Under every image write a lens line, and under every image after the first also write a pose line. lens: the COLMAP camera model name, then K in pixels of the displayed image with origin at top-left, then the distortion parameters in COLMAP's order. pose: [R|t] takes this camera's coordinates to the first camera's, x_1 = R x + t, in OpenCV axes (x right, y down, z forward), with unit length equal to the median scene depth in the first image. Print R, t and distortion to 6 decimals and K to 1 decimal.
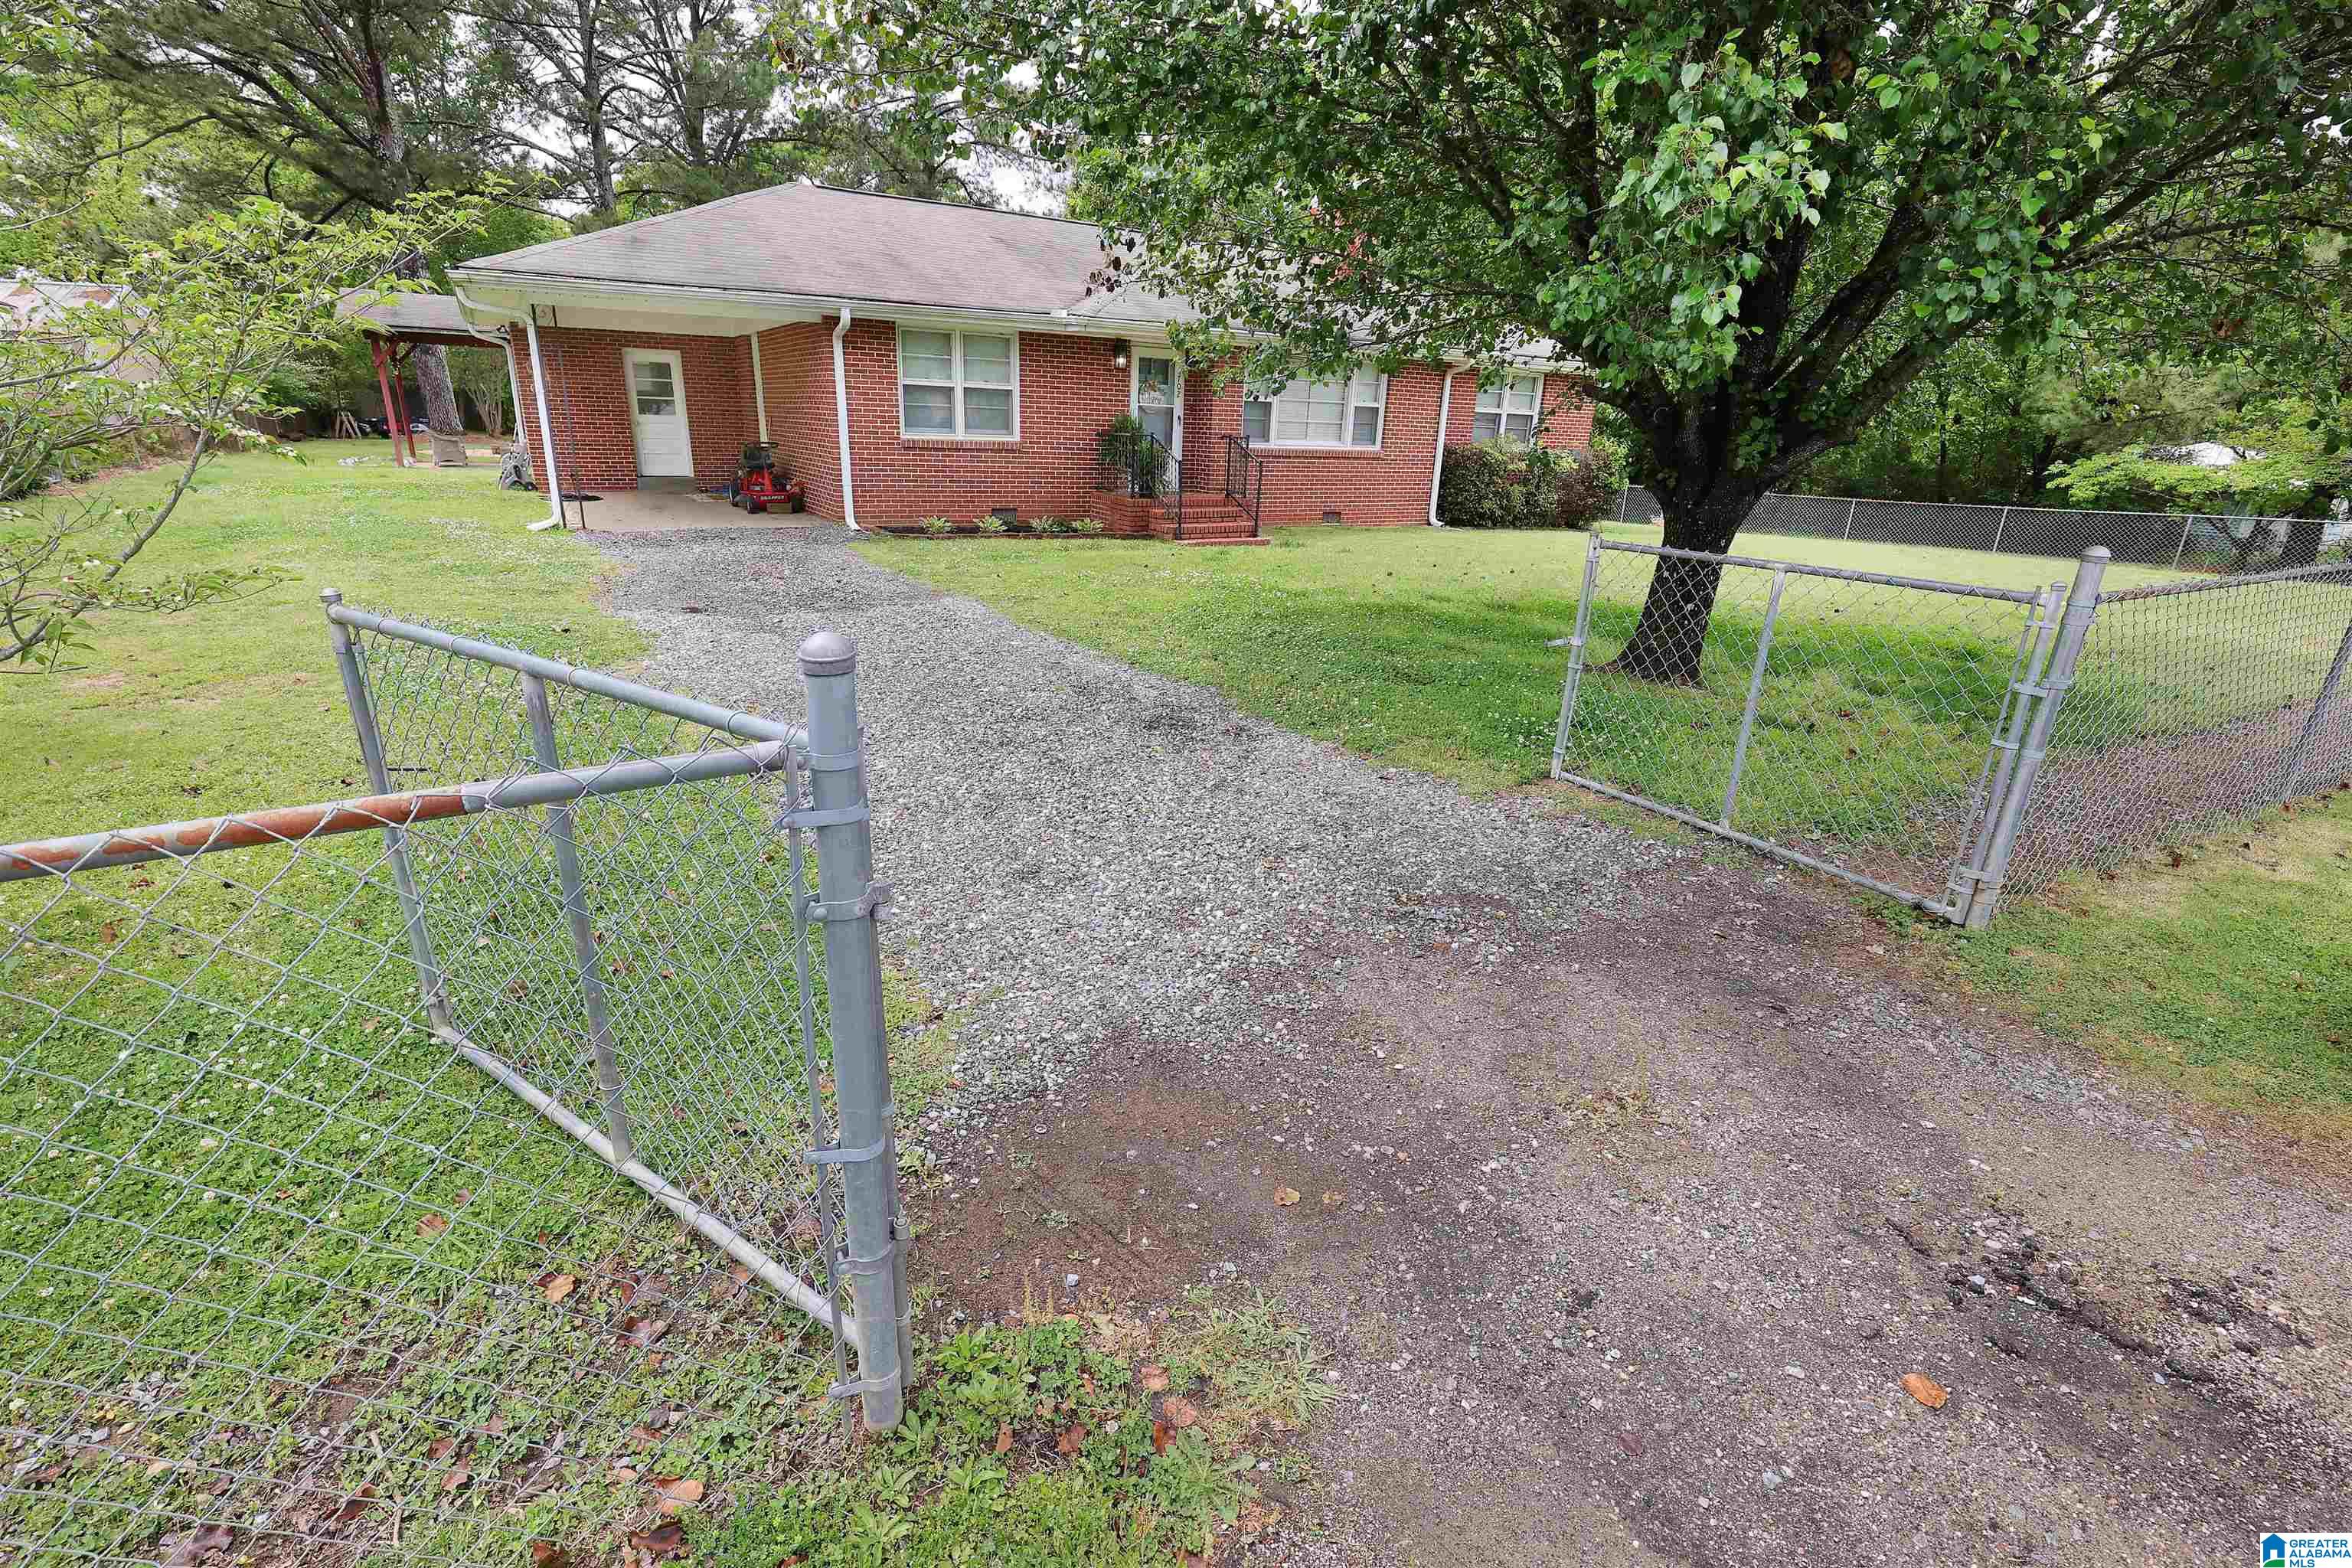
lens RADIAL K [[1060.0, 0, 1172.0], [0, 1060.0, 801.8], [0, 0, 1]] dist [0.000918, -0.000697]
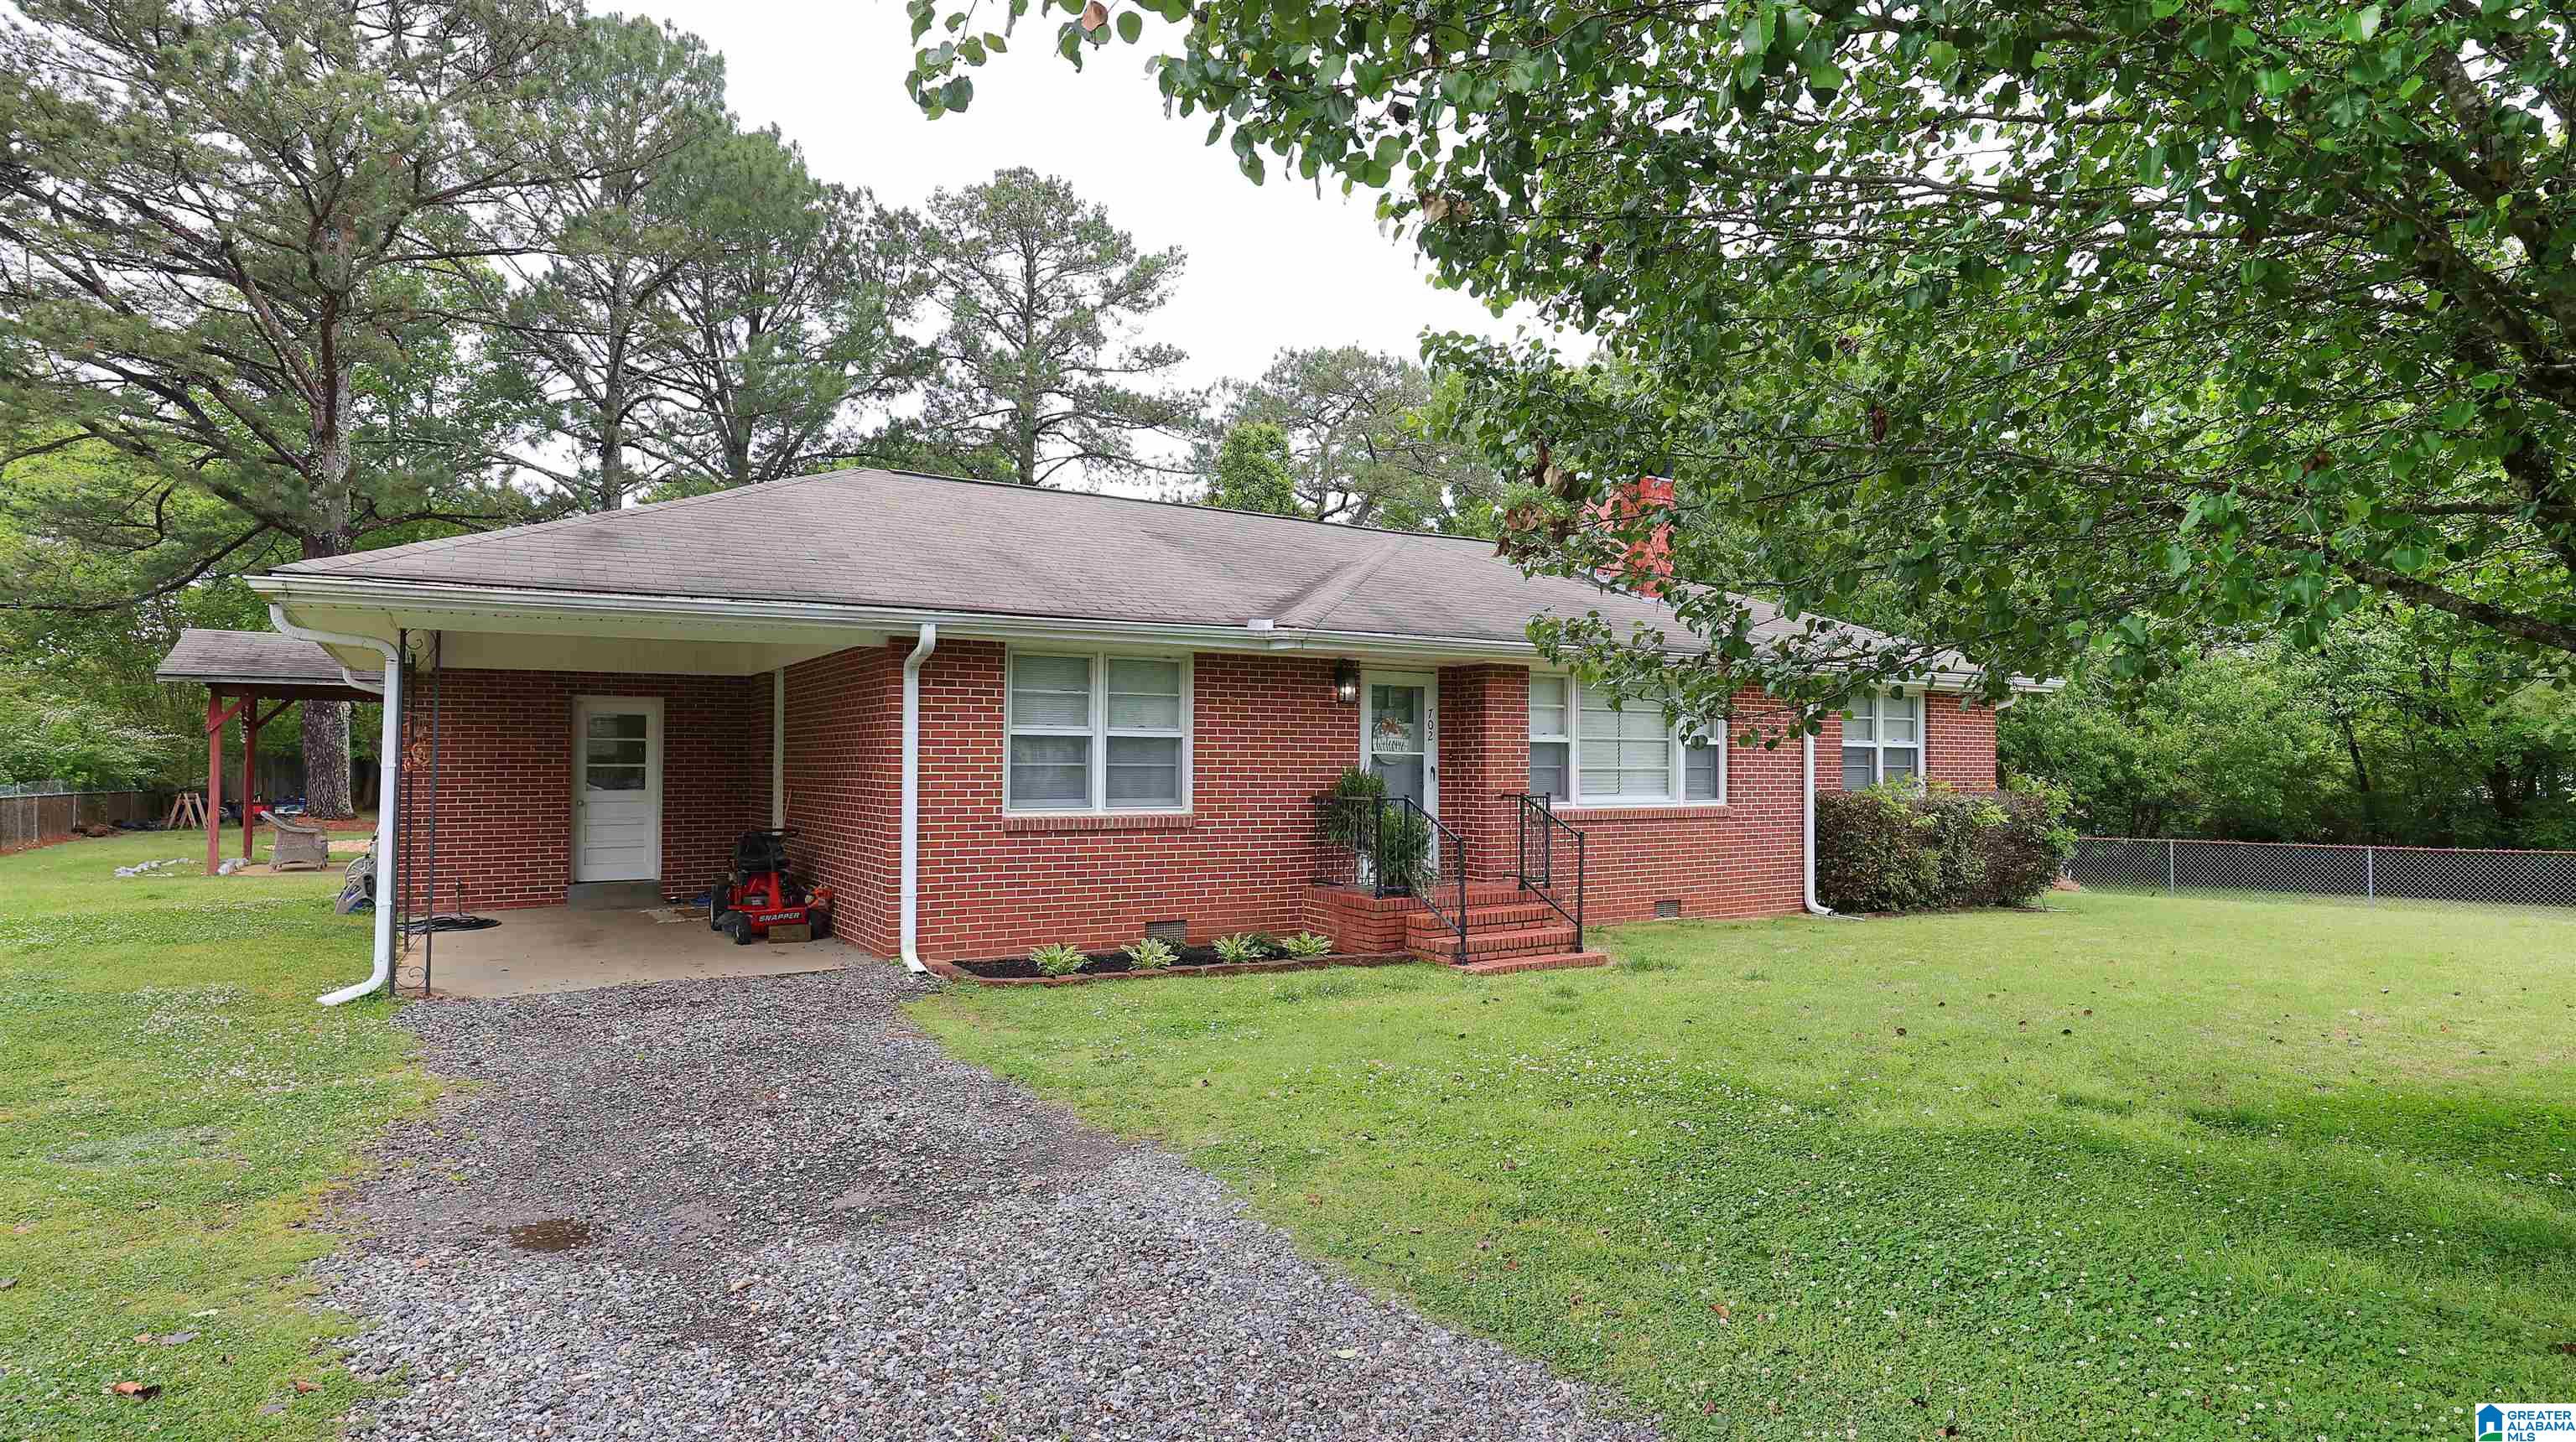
lens RADIAL K [[1230.2, 0, 1293.5], [0, 1230.2, 727.8], [0, 0, 1]] dist [-0.004007, -0.000382]
pose [[0.998811, -0.029899, 0.038496, -0.098881], [0.041815, 0.931424, -0.361527, -0.110895], [-0.025047, 0.362707, 0.931567, 0.275097]]
